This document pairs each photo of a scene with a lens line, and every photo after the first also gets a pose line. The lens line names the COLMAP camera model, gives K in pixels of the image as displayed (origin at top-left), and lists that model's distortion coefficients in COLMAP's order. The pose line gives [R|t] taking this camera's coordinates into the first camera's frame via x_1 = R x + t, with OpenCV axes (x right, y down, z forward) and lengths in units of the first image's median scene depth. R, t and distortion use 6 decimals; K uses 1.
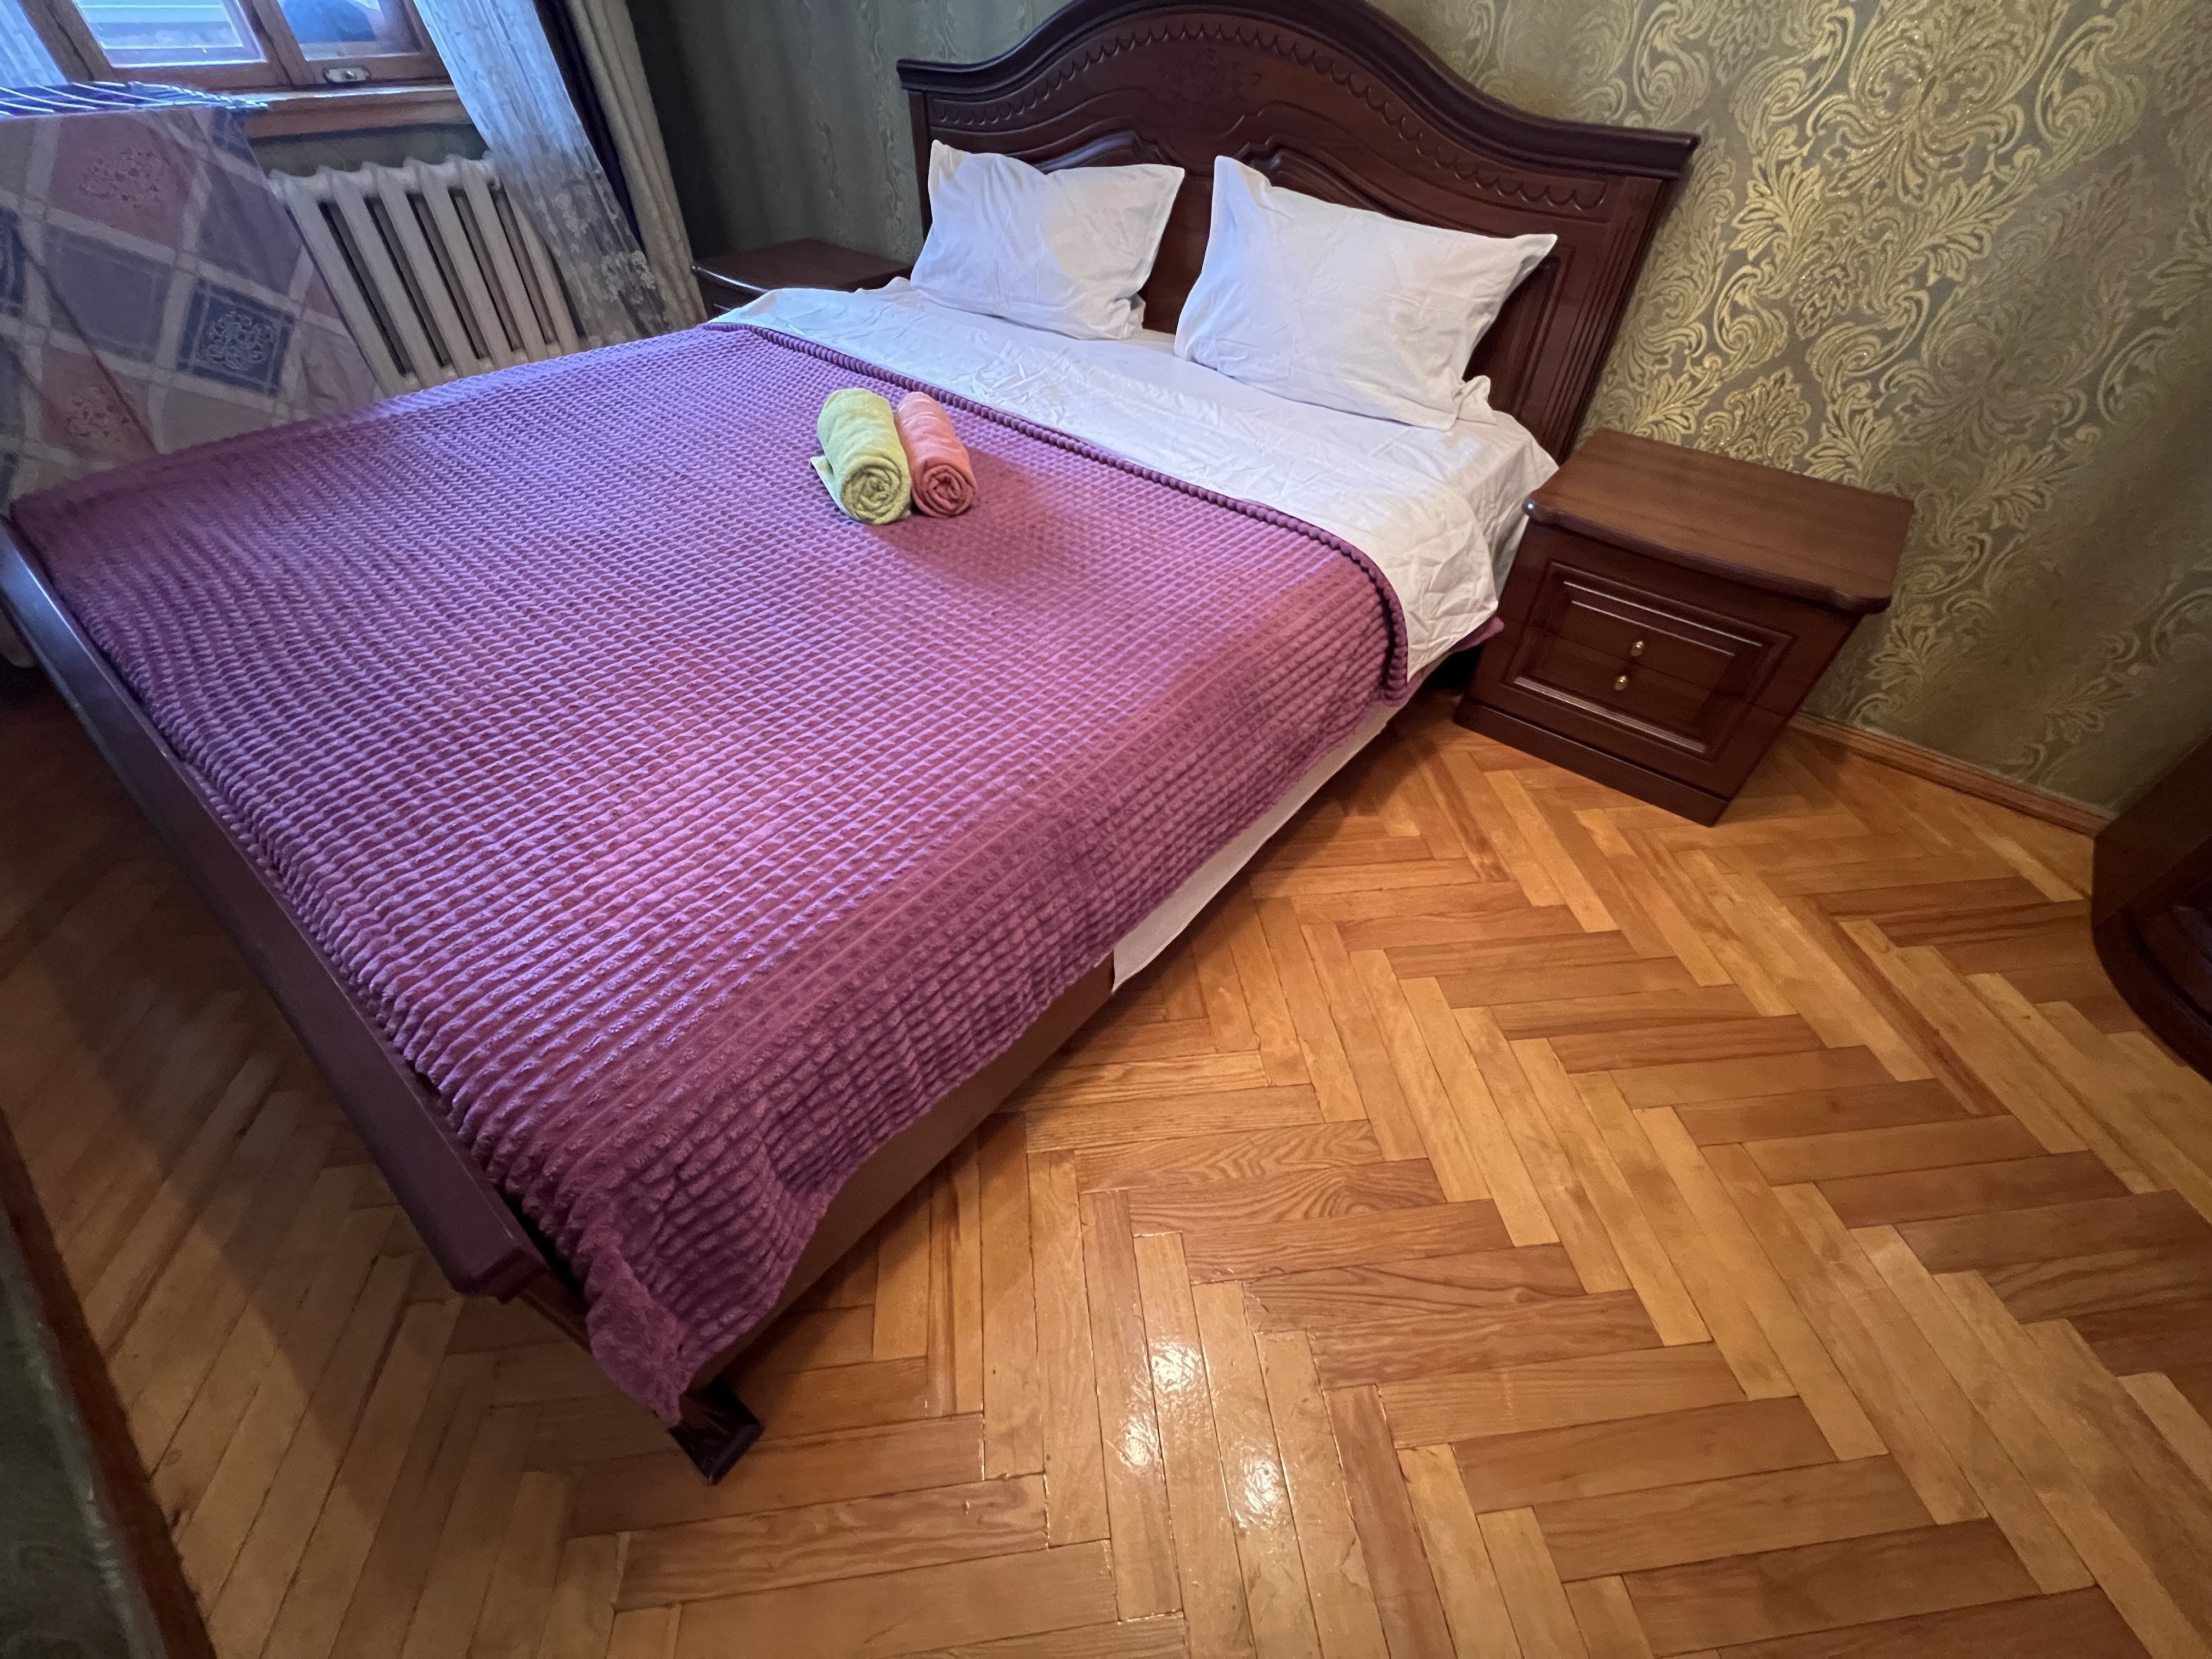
lens RADIAL K [[872.2, 0, 1112.1], [0, 872.2, 814.5], [0, 0, 1]] dist [0.003053, -0.000115]
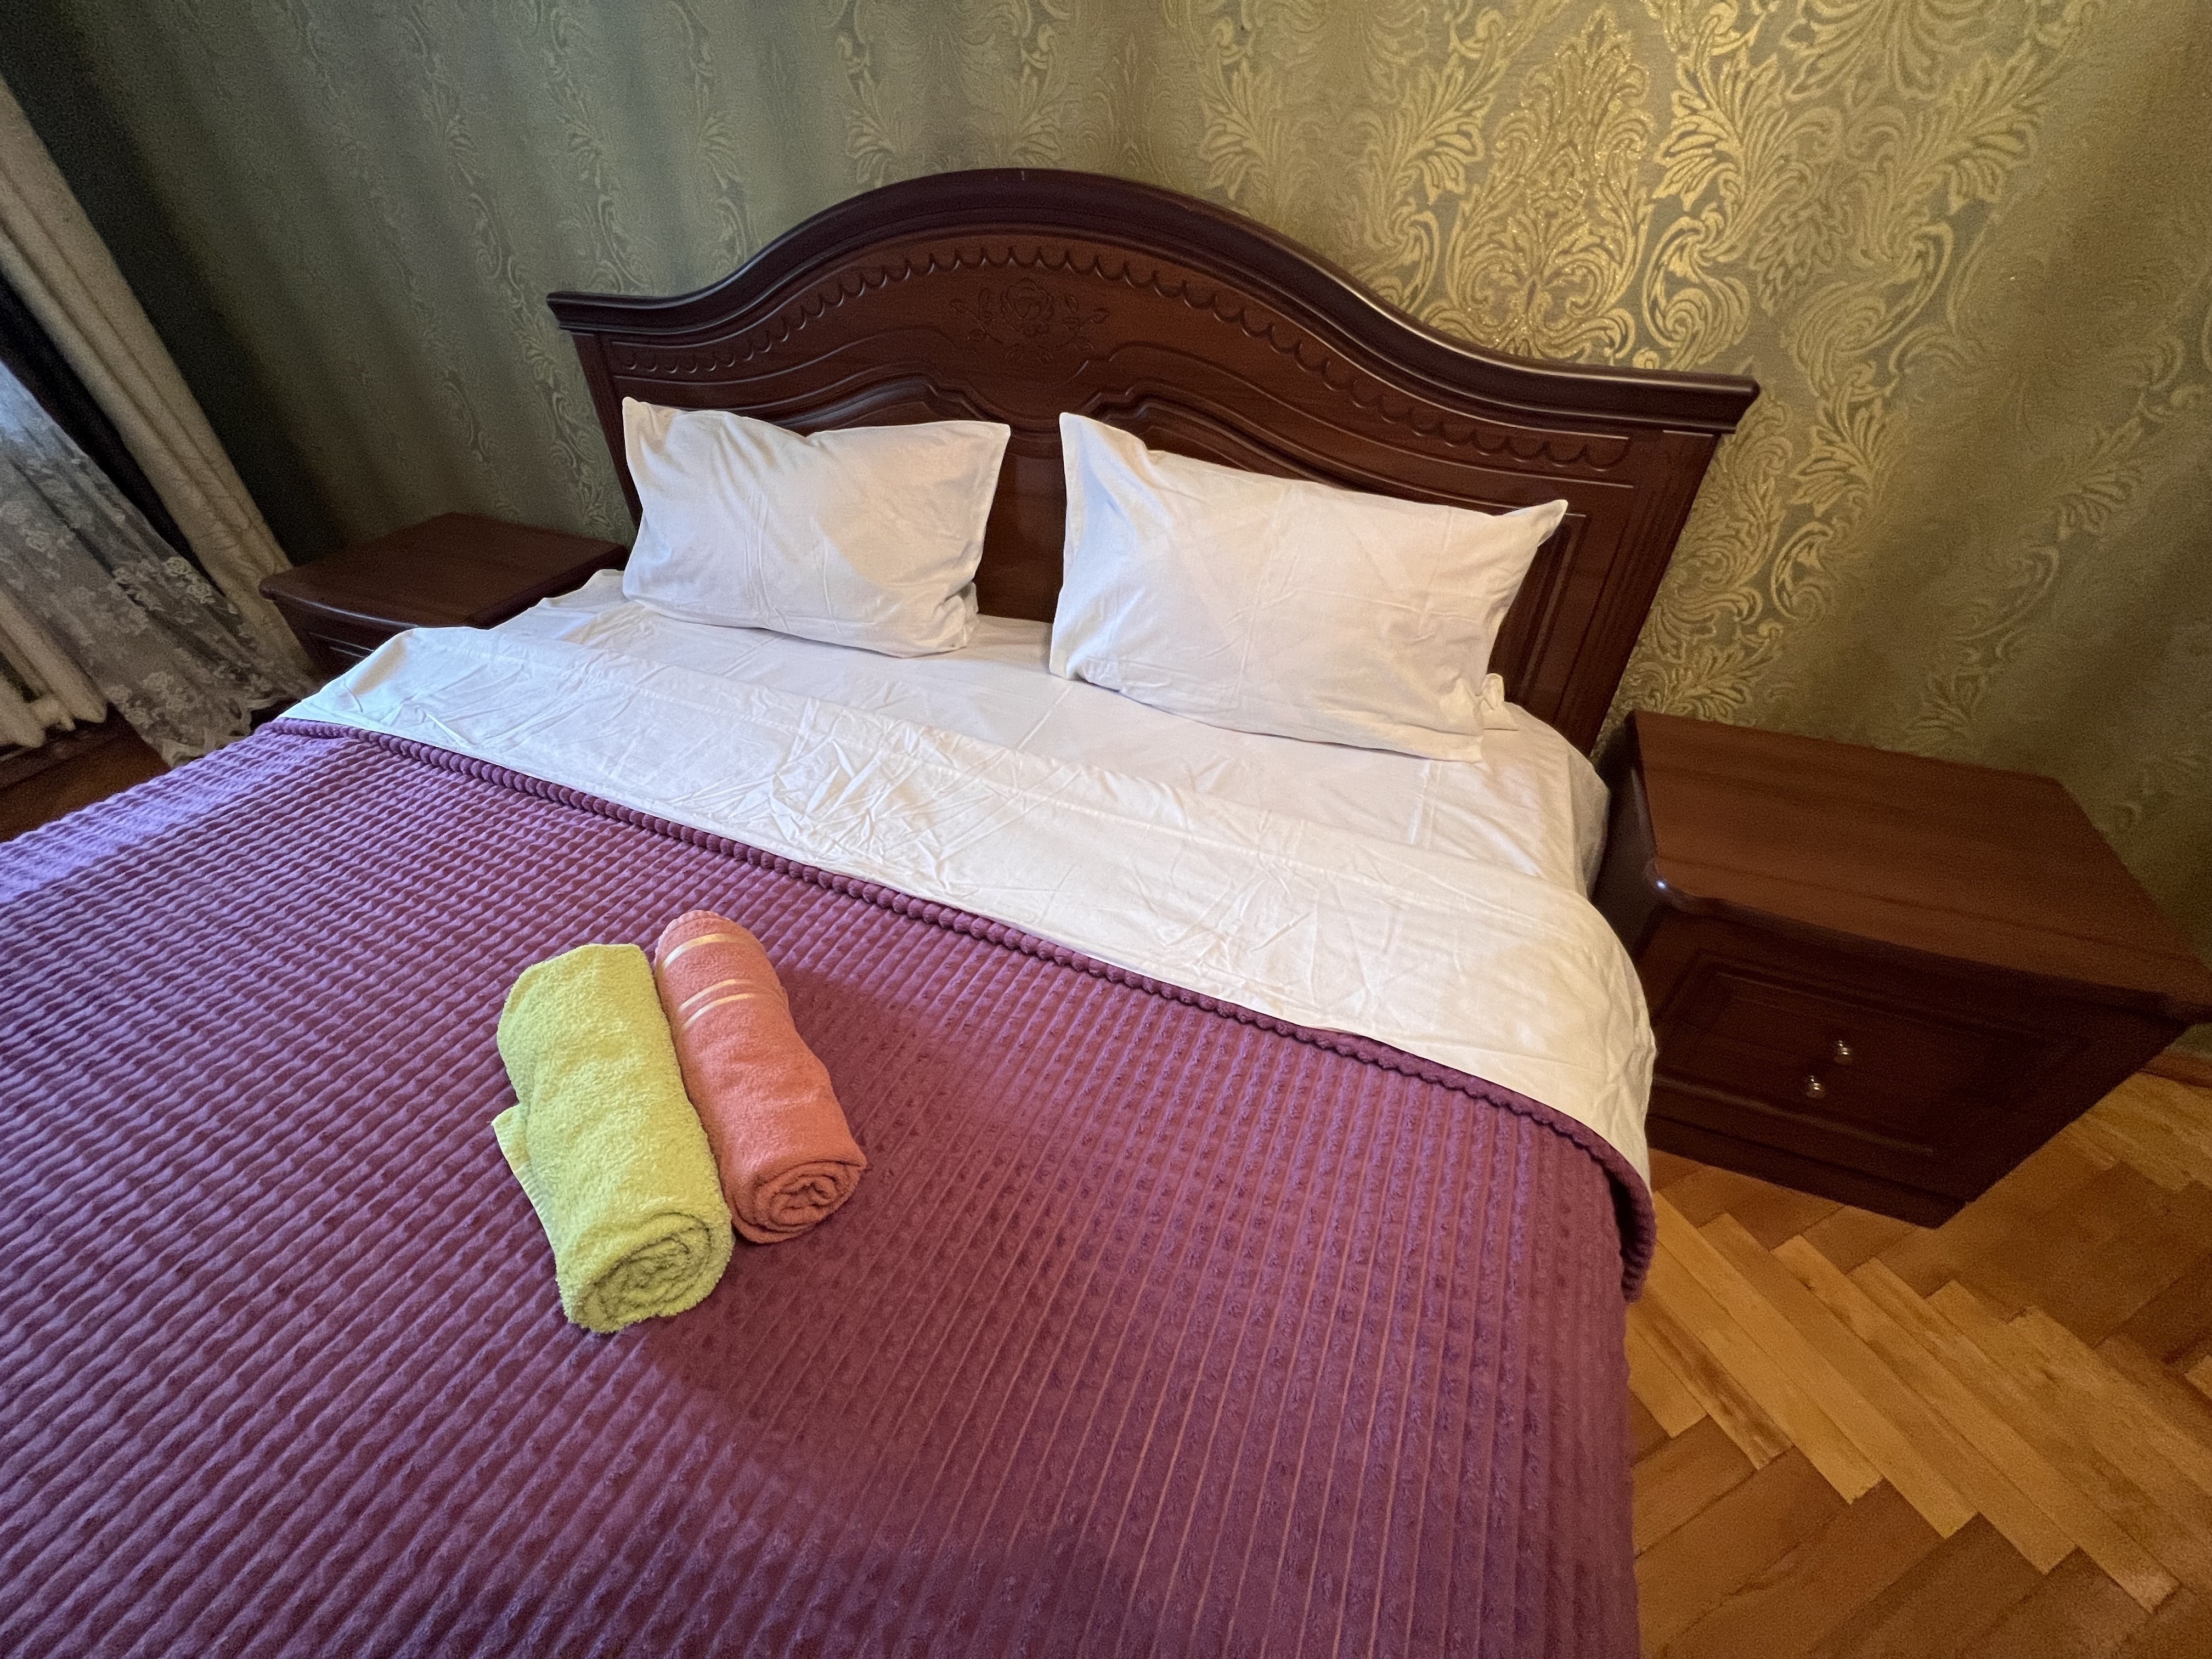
lens RADIAL K [[872.2, 0, 1108.2], [0, 872.2, 822.9], [0, 0, 1]] dist [0.003053, -0.000115]
pose [[0.953861, -0.198034, 0.225678, -0.082829], [0.219199, 0.972969, -0.072689, -0.428378], [-0.205183, 0.118804, 0.971486, 0.393348]]
